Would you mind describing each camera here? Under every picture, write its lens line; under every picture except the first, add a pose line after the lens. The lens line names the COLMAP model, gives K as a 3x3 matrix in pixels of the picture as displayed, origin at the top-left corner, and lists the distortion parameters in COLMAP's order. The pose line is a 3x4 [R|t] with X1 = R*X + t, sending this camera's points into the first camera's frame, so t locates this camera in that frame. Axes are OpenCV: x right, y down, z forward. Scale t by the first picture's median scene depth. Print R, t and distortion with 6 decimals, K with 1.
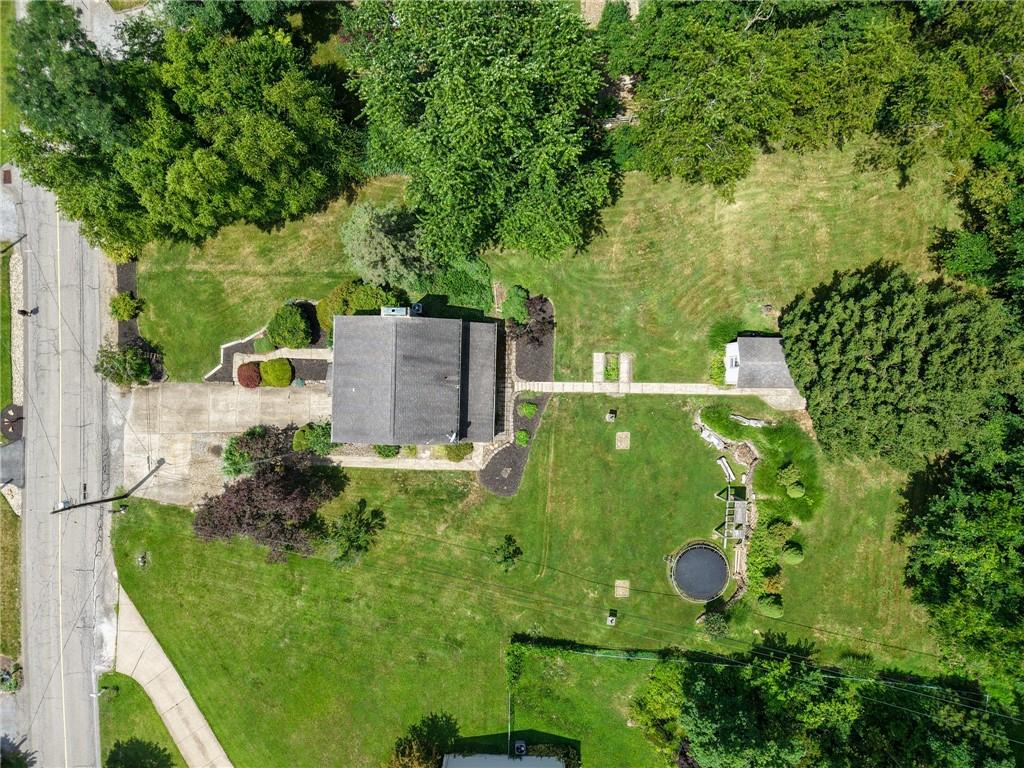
lens RADIAL K [[646.5, 0, 498.4], [0, 646.5, 385.0], [0, 0, 1]] dist [0.004594, -0.003145]
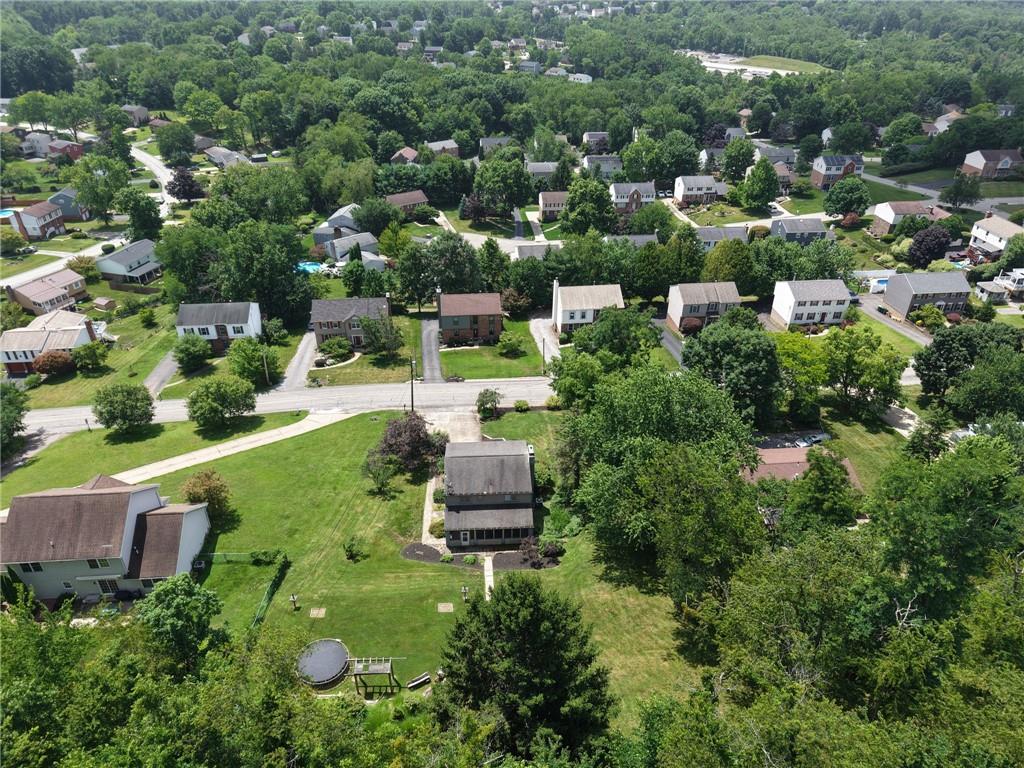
lens RADIAL K [[684.6, 0, 512.0], [0, 684.6, 384.0], [0, 0, 1]] dist [0.006397, -0.003362]
pose [[0.079713, 0.500670, -0.861960, 1.042832], [-0.996705, 0.027029, -0.076474, 0.047753], [-0.014991, 0.865216, 0.501175, 0.019006]]
